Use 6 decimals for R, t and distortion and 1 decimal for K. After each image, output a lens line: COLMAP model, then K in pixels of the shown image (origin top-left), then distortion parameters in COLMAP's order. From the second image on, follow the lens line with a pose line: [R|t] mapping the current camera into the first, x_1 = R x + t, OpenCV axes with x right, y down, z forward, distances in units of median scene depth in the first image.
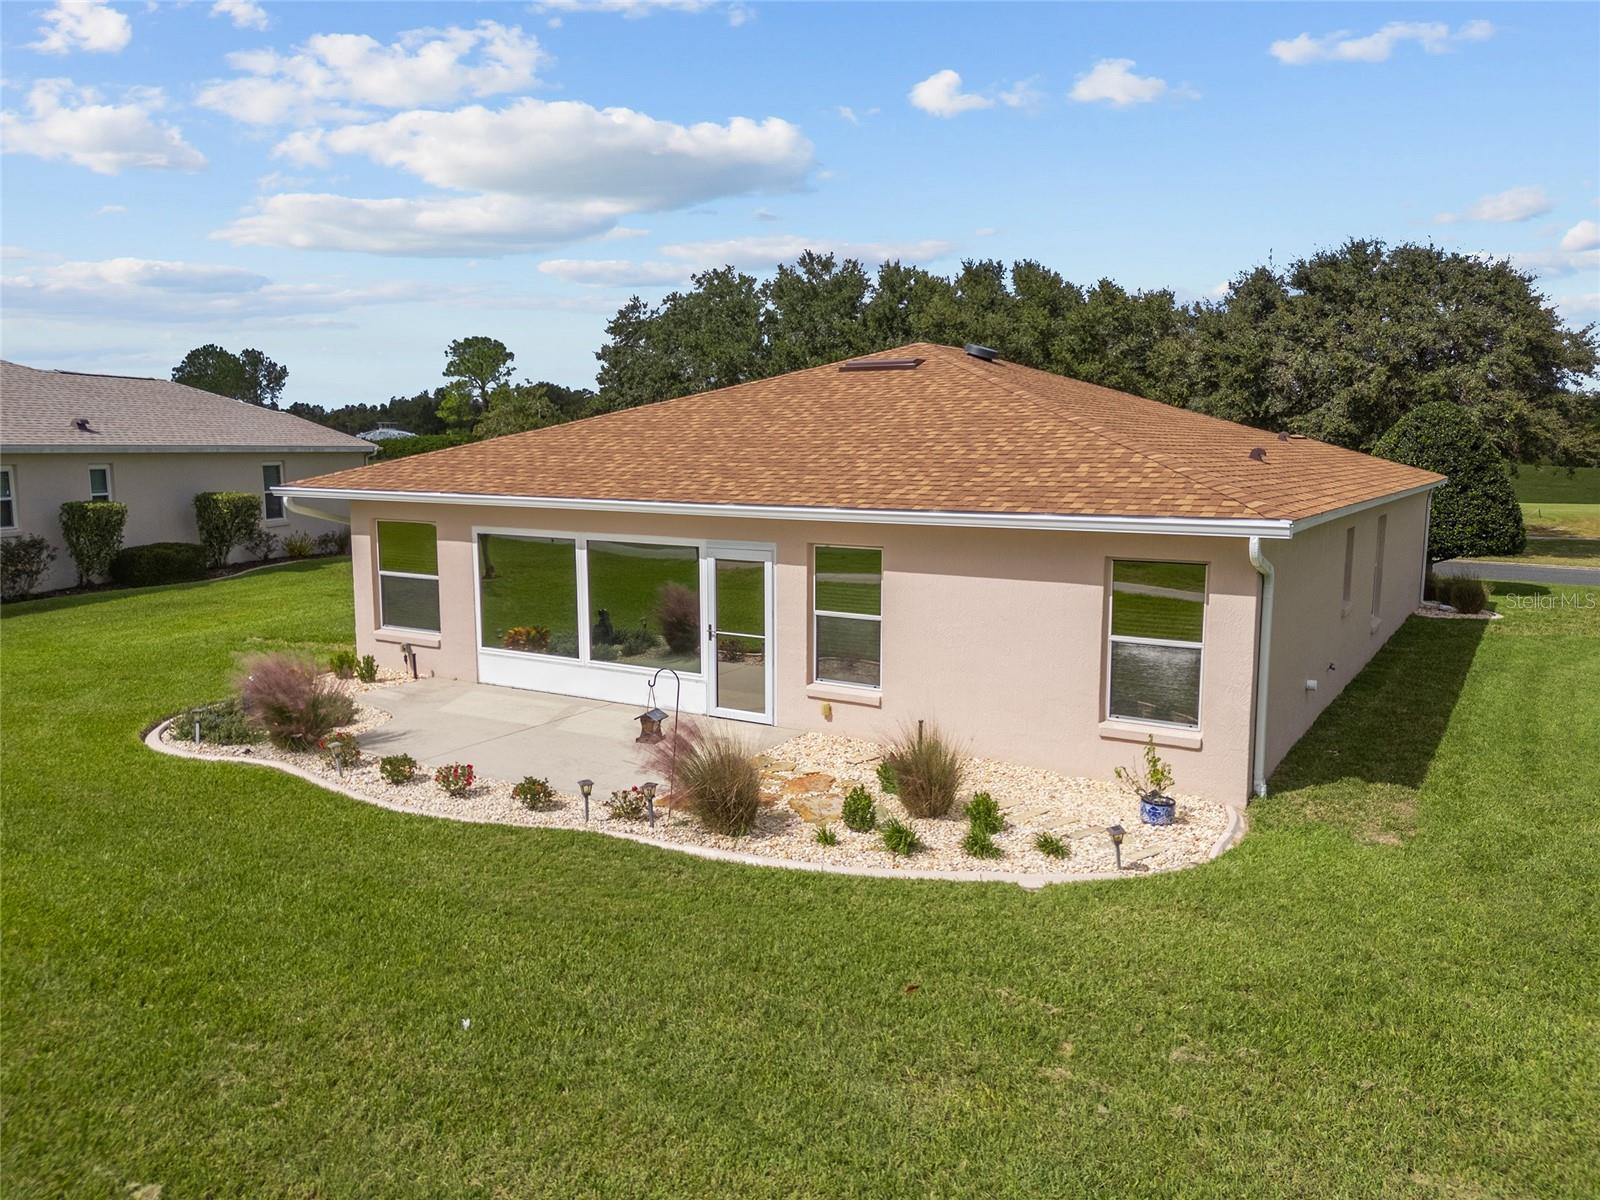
lens RADIAL K [[1164.7, 0, 800.0], [0, 1164.7, 600.0], [0, 0, 1]] dist [0.088655, -0.102818]
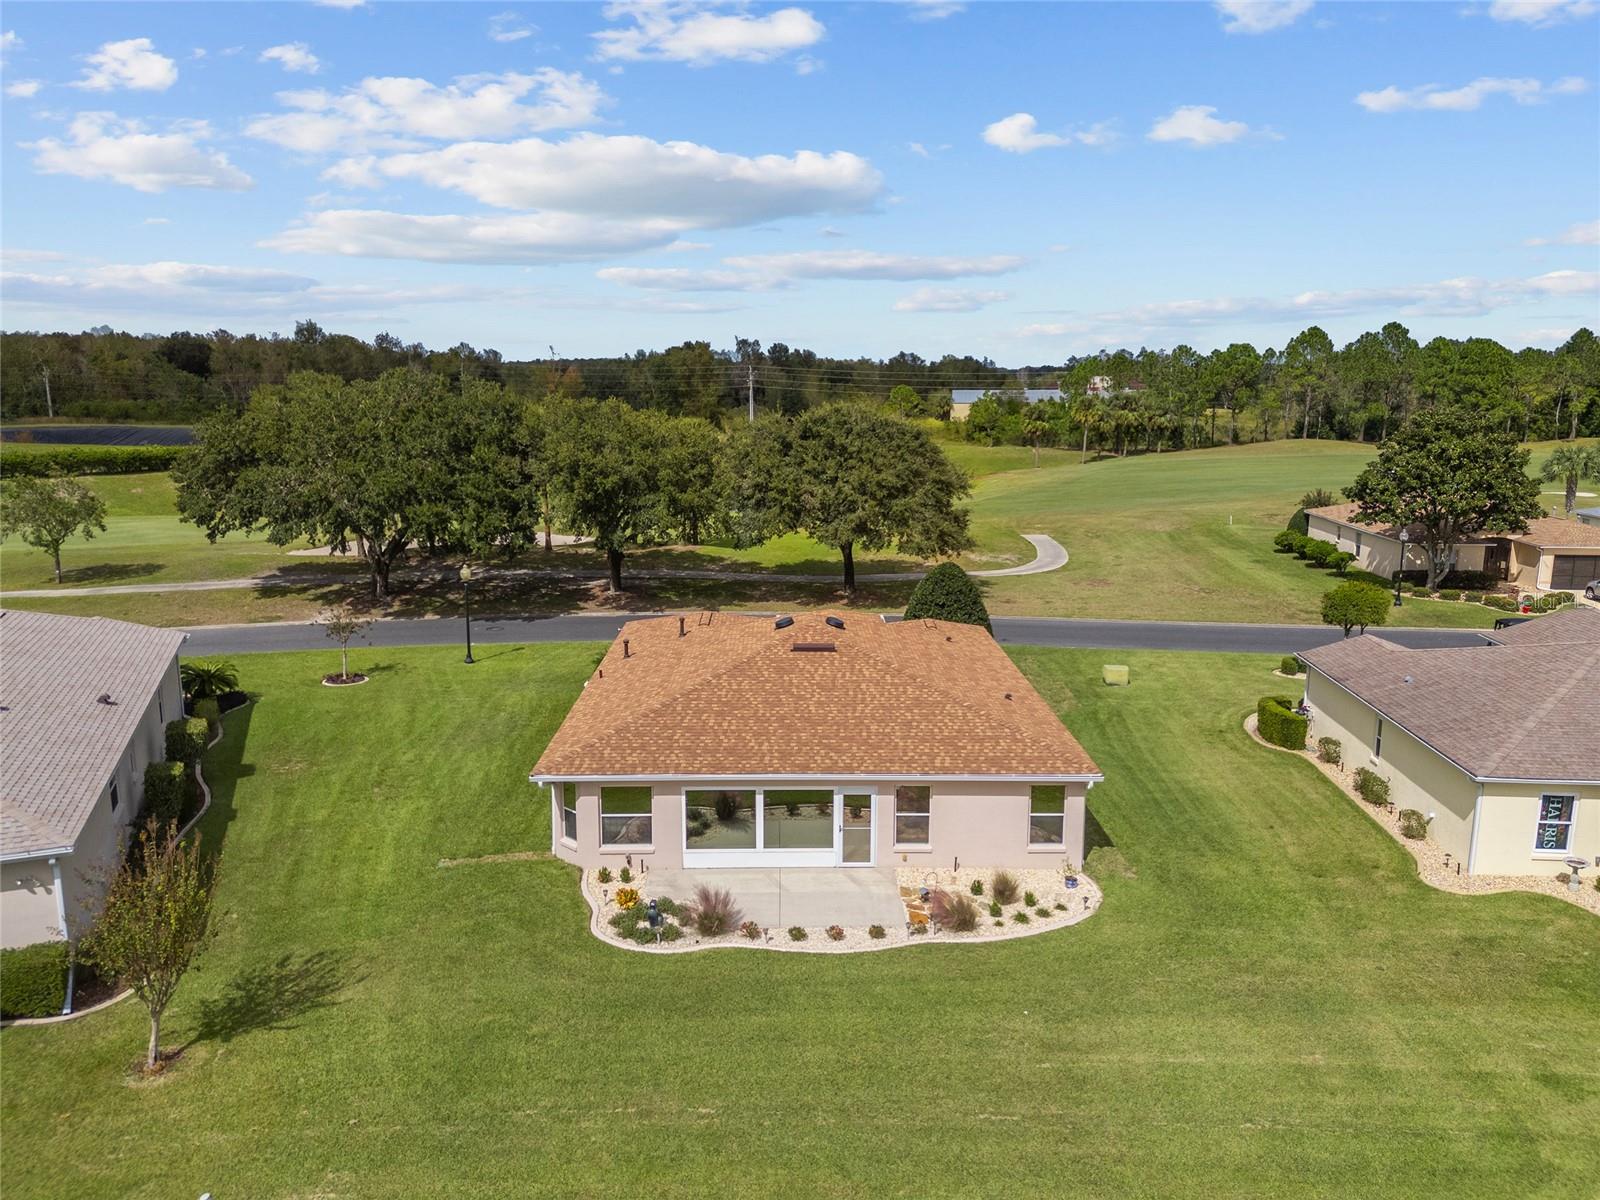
lens RADIAL K [[1144.5, 0, 800.0], [0, 1144.5, 600.0], [0, 0, 1]] dist [0.117000, -0.178816]
pose [[0.841084, -0.101276, 0.531339, -1.210057], [0.070417, 0.994457, 0.078082, -0.555563], [-0.536302, -0.028258, 0.843553, -0.711523]]
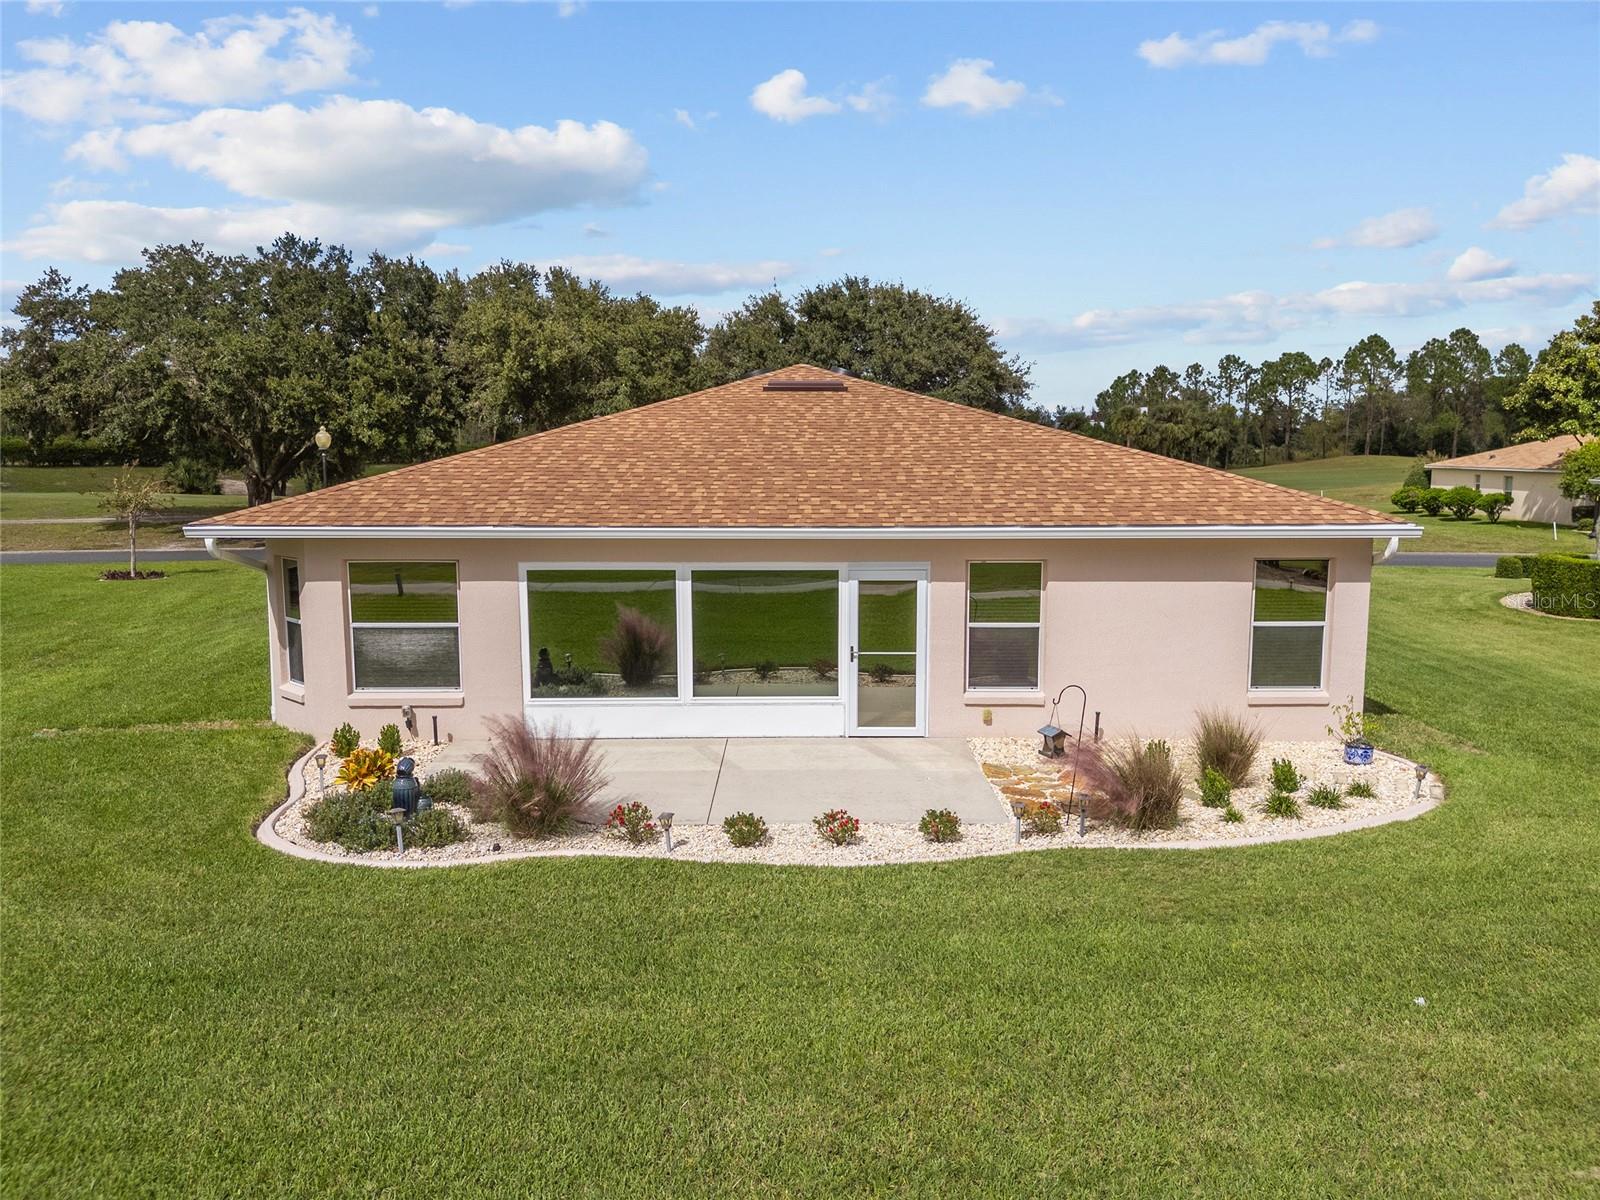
lens RADIAL K [[1164.7, 0, 800.0], [0, 1164.7, 600.0], [0, 0, 1]] dist [0.088655, -0.102818]
pose [[0.849435, -0.071458, 0.522832, -0.643511], [0.072095, 0.997214, 0.019163, -0.041690], [-0.522745, 0.021416, 0.852220, 0.162437]]
